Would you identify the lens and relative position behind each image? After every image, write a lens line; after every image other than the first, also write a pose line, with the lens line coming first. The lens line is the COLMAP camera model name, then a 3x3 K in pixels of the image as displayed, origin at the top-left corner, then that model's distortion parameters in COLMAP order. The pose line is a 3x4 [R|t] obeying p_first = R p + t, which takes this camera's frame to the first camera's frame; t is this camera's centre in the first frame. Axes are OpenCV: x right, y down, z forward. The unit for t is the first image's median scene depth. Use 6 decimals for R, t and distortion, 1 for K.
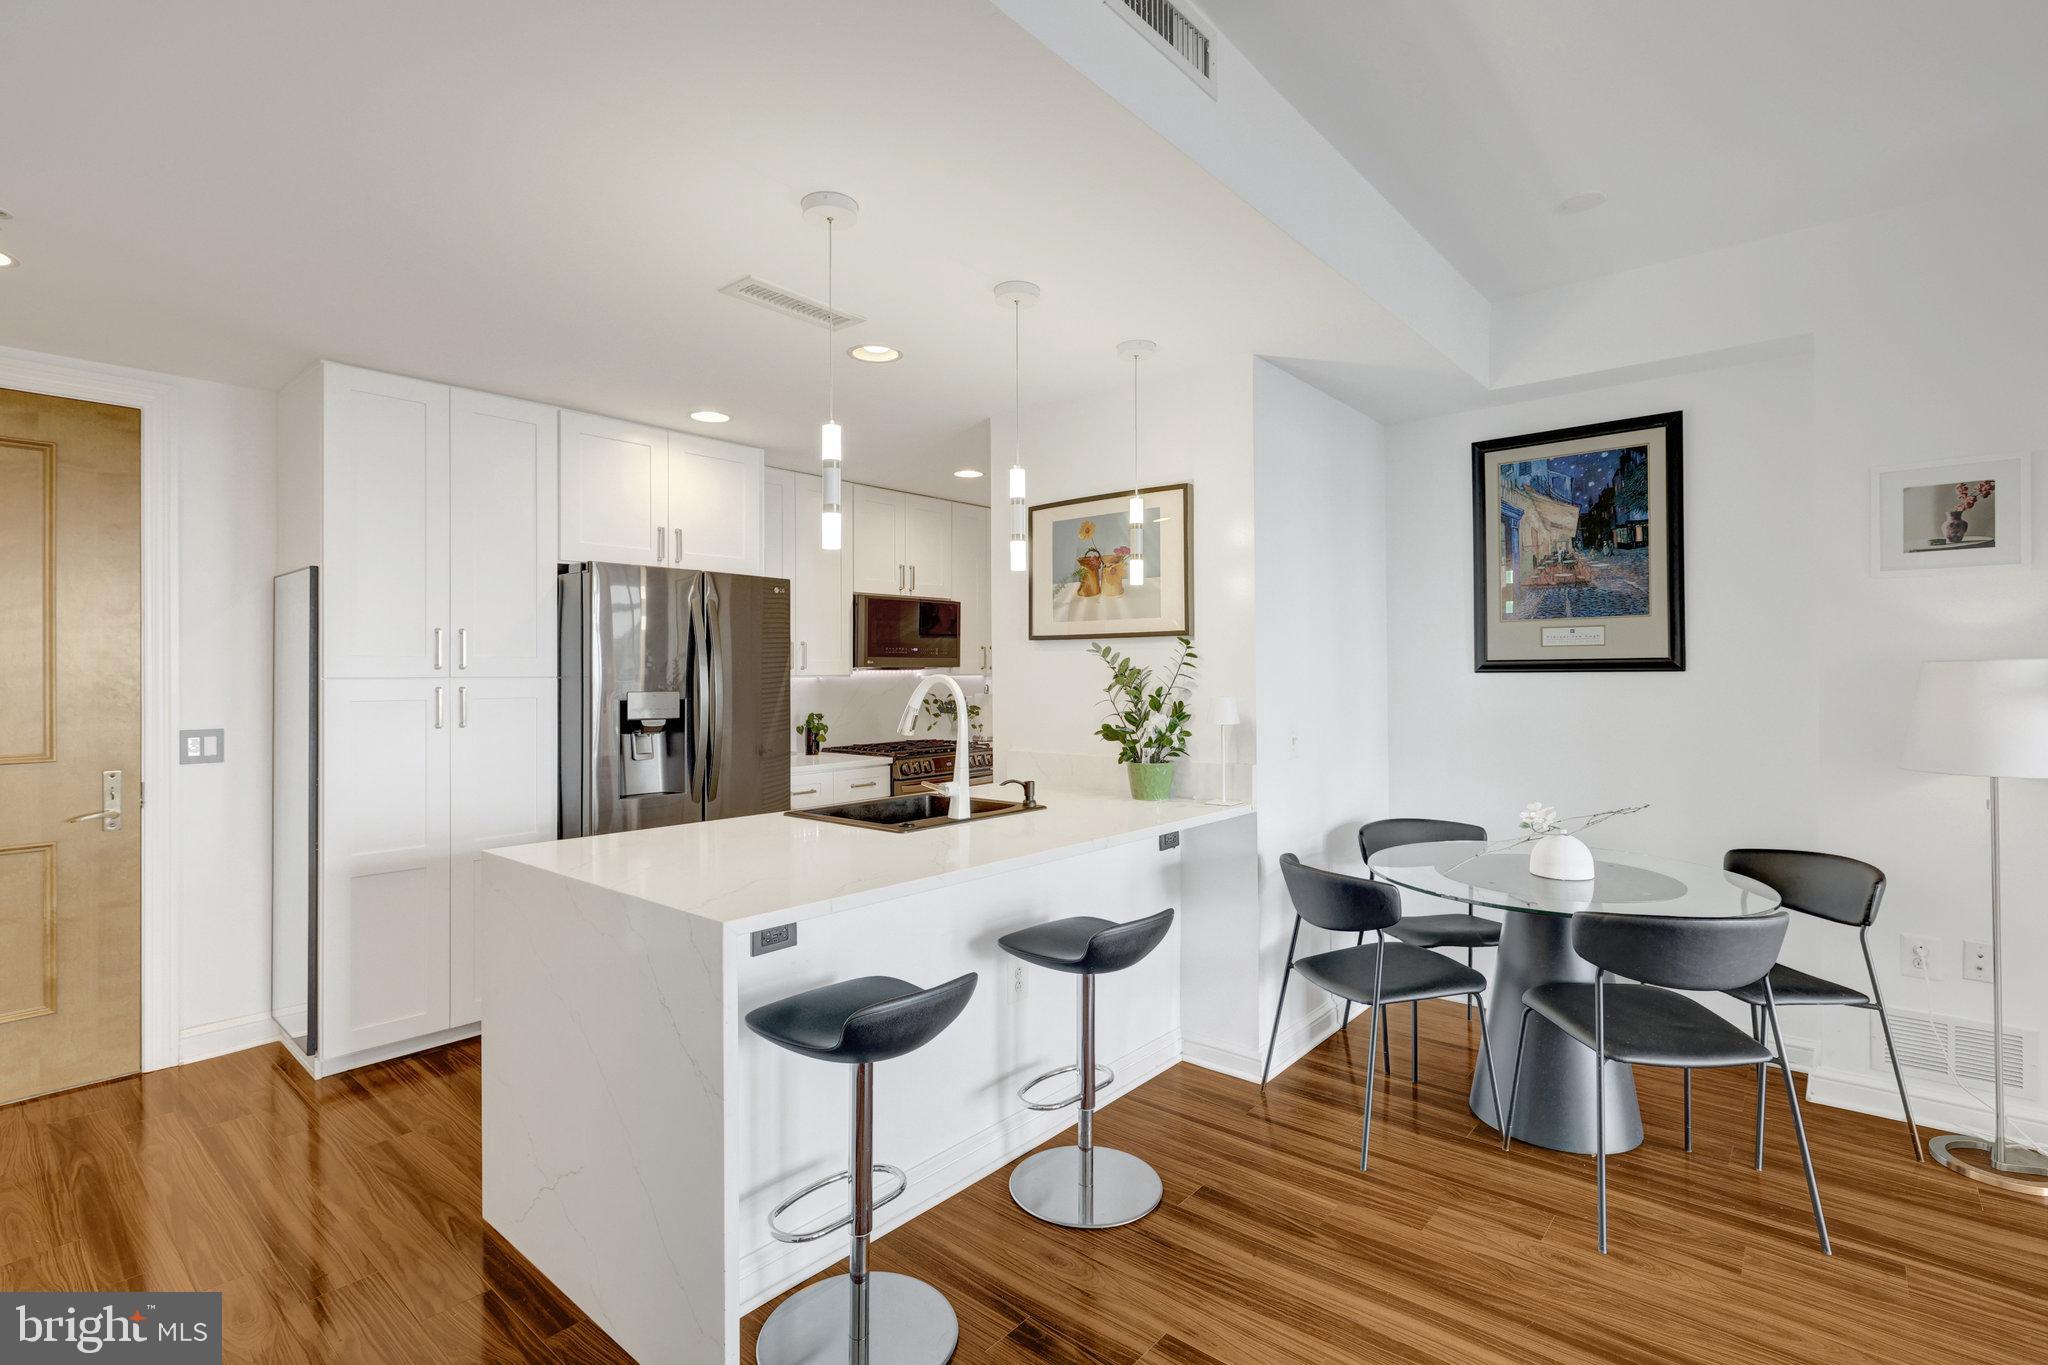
lens RADIAL K [[964.6, 0, 1020.6], [0, 964.6, 668.0], [0, 0, 1]] dist [0.003270, 0.000532]
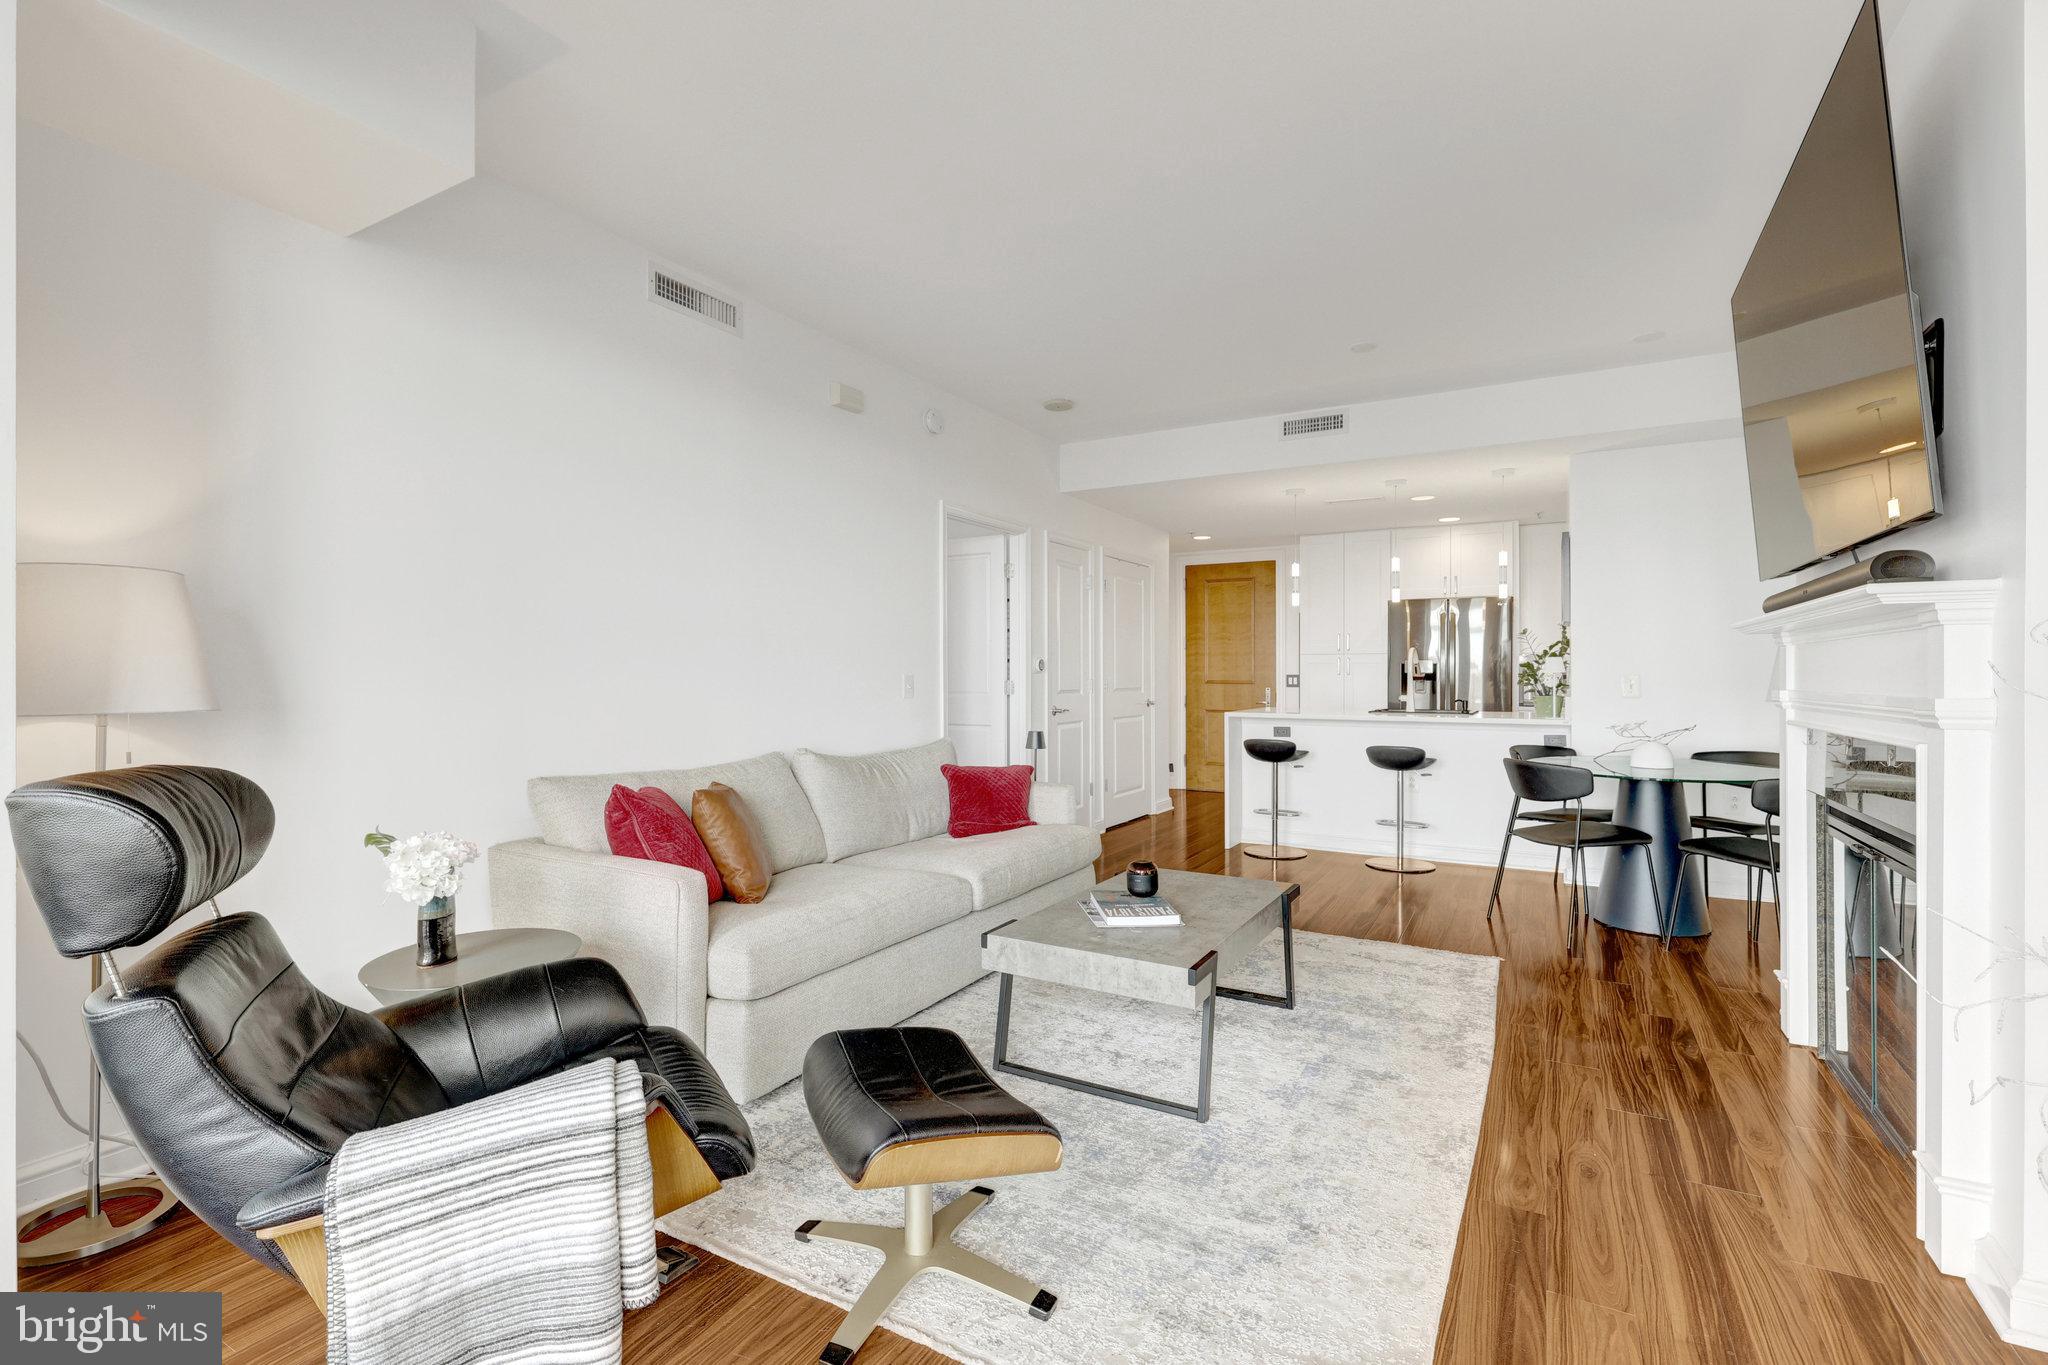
lens RADIAL K [[919.0, 0, 1031.1], [0, 919.0, 673.2], [0, 0, 1]] dist [-0.001981, 0.001559]
pose [[0.200837, 0.004469, -0.979614, 1.464424], [0.003150, 0.999981, 0.005208, 0.042253], [0.979620, -0.004132, 0.200819, -0.222378]]
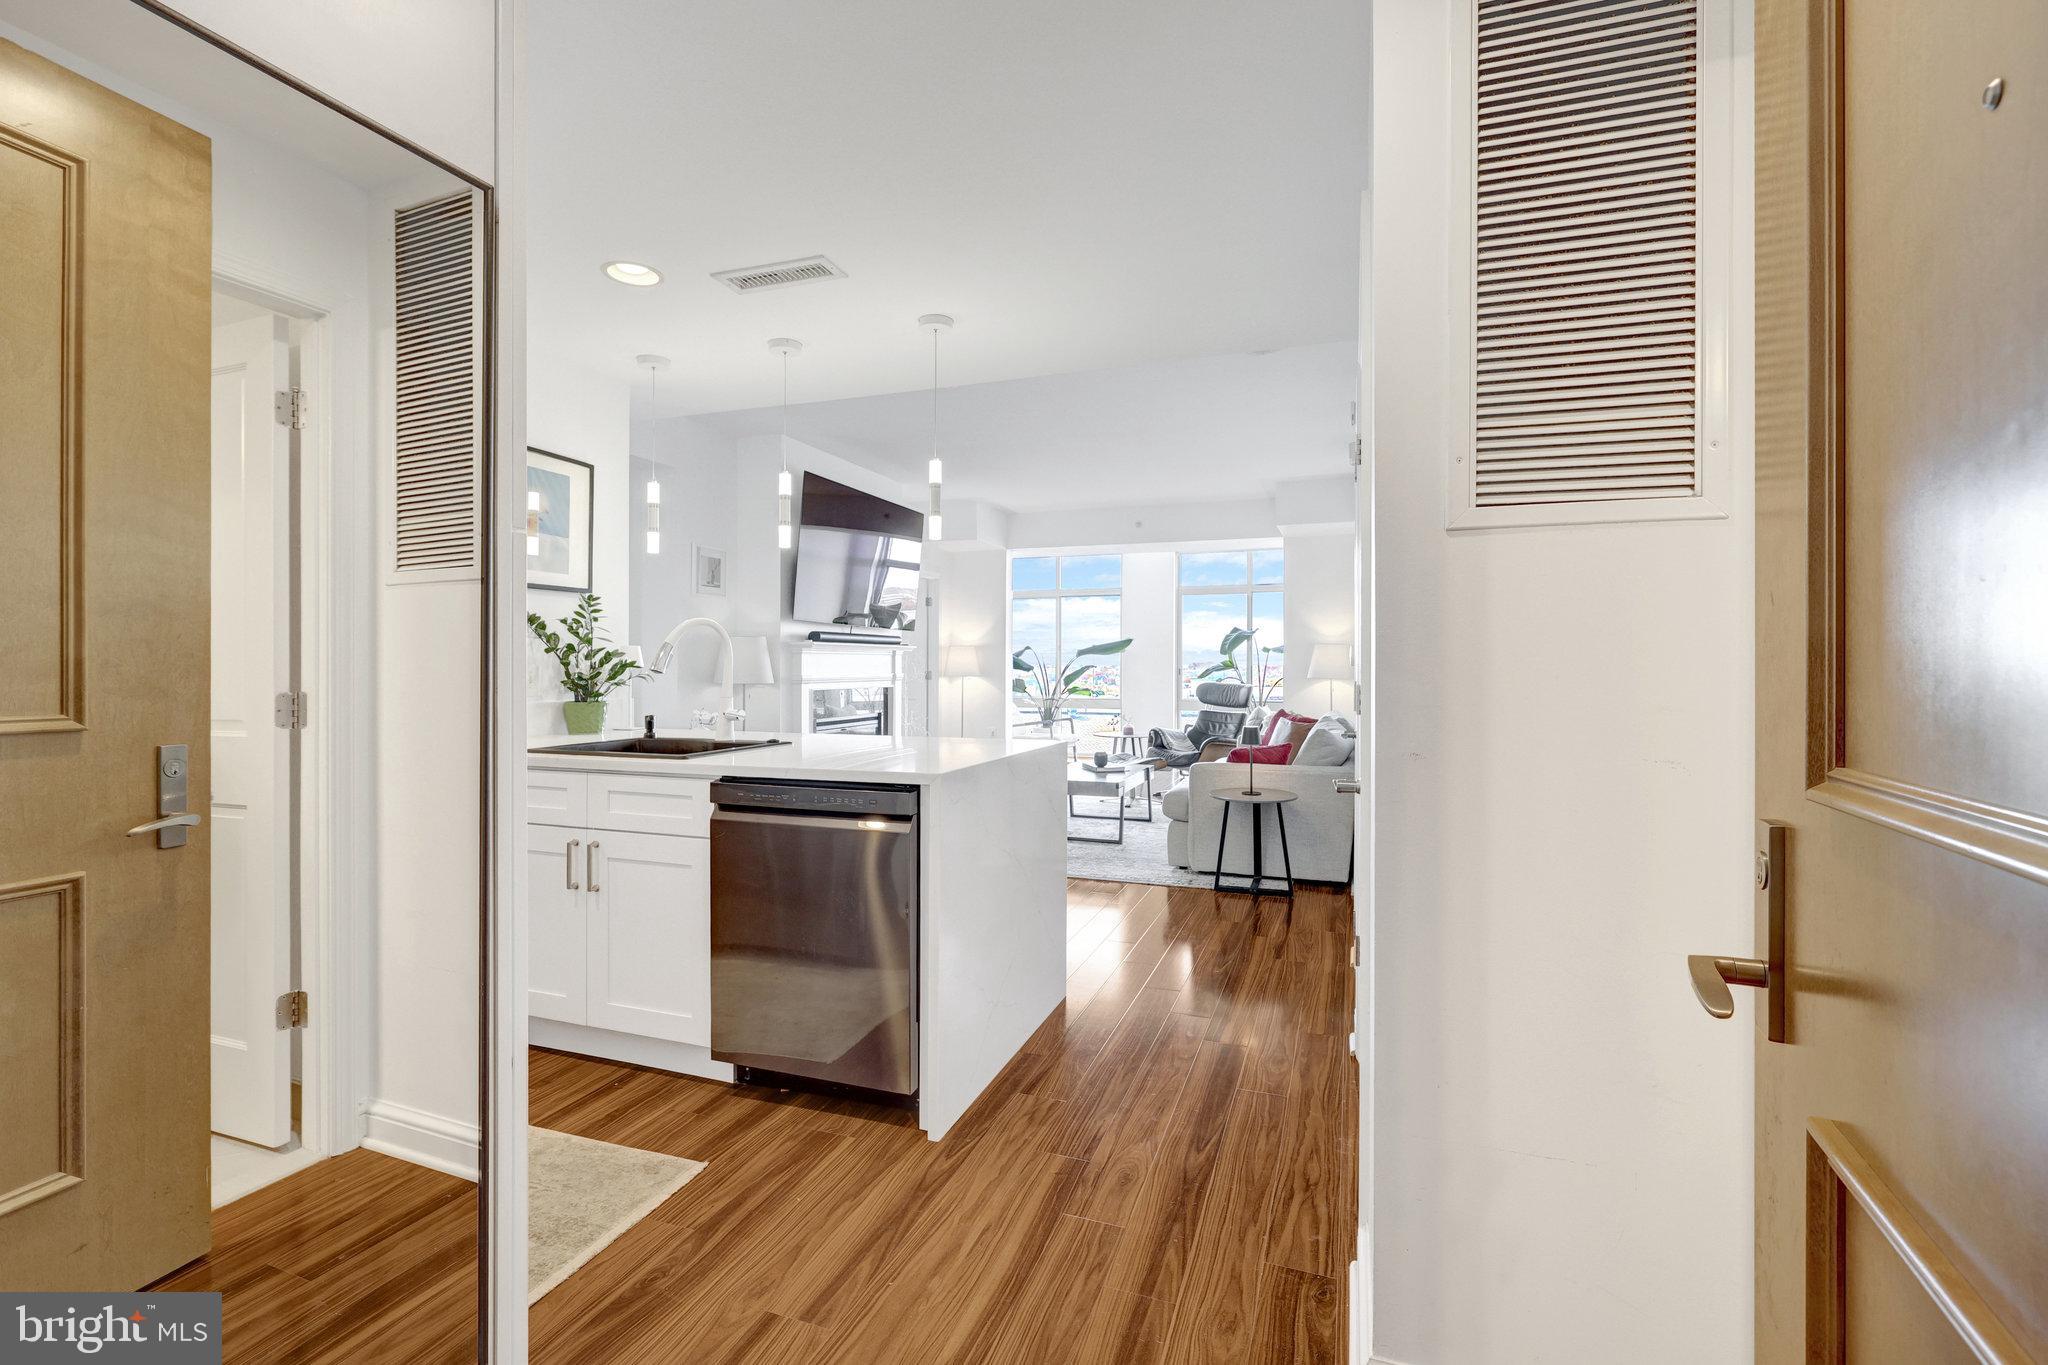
lens RADIAL K [[919.0, 0, 1032.4], [0, 919.0, 666.2], [0, 0, 1]] dist [-0.001981, 0.001559]
pose [[-0.364969, 0.005002, 0.931006, -1.001783], [-0.004864, 0.999962, -0.007279, 0.056359], [-0.931007, -0.007185, -0.364930, 0.850362]]
